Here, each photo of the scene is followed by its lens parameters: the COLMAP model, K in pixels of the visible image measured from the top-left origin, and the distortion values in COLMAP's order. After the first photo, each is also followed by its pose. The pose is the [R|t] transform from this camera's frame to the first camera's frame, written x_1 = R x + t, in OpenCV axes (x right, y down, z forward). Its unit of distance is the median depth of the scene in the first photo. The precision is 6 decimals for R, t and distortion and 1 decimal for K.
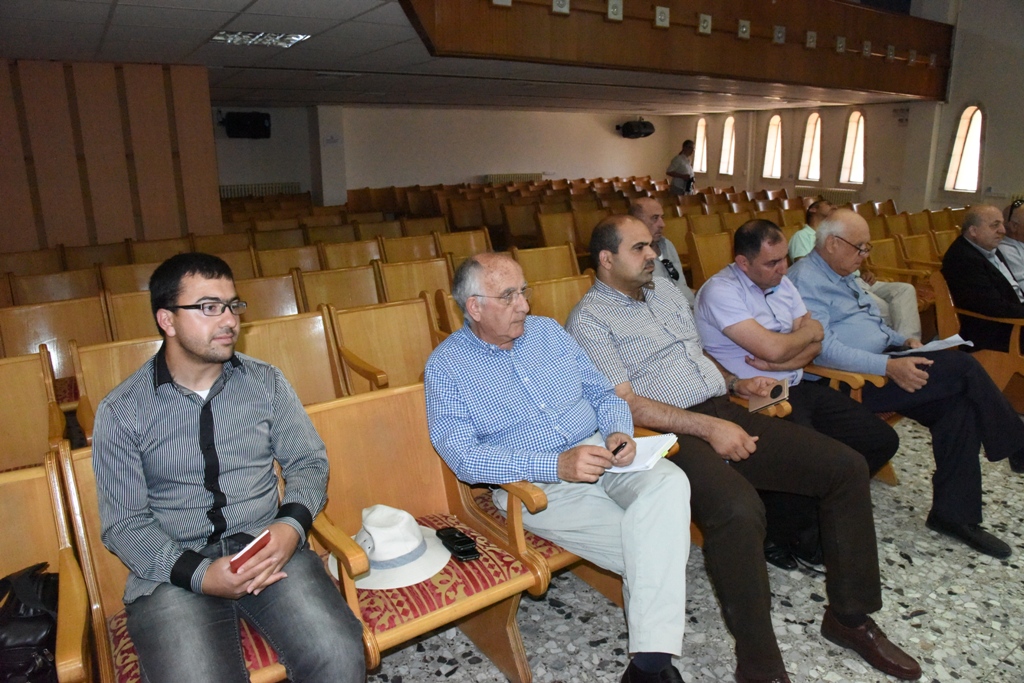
lens RADIAL K [[695.8, 0, 516.5], [0, 695.8, 329.7], [0, 0, 1]] dist [-0.117220, 0.061350]
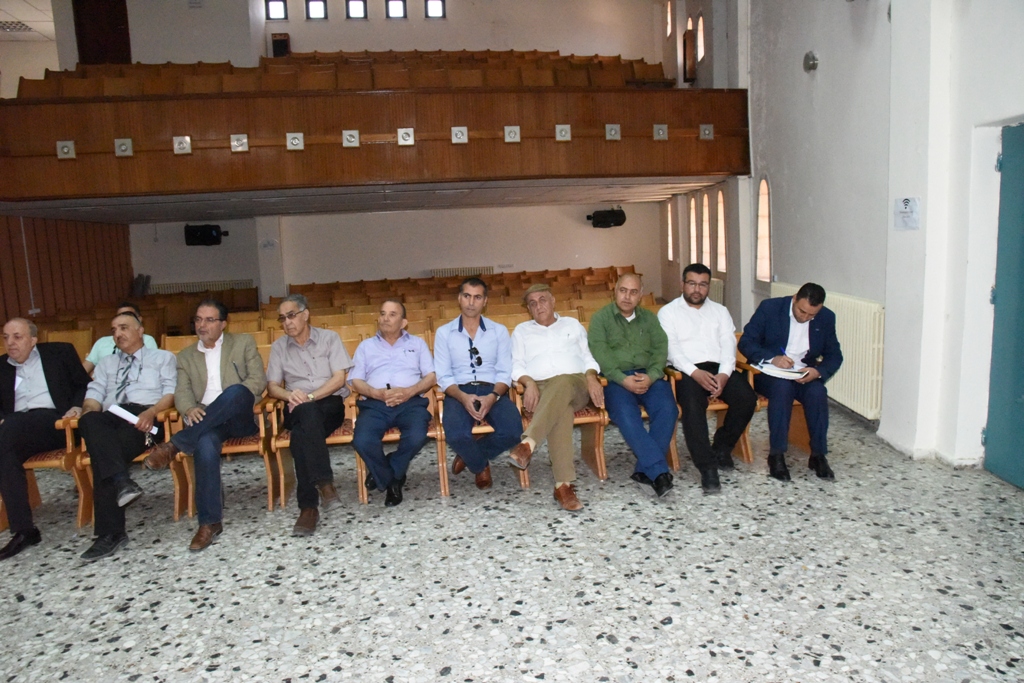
lens RADIAL K [[695.8, 0, 516.5], [0, 695.8, 329.7], [0, 0, 1]] dist [-0.117220, 0.061350]
pose [[0.923432, 0.017350, -0.383369, 0.892585], [-0.062034, 0.992588, -0.104501, -0.047917], [0.378714, 0.120282, 0.917664, 0.133419]]
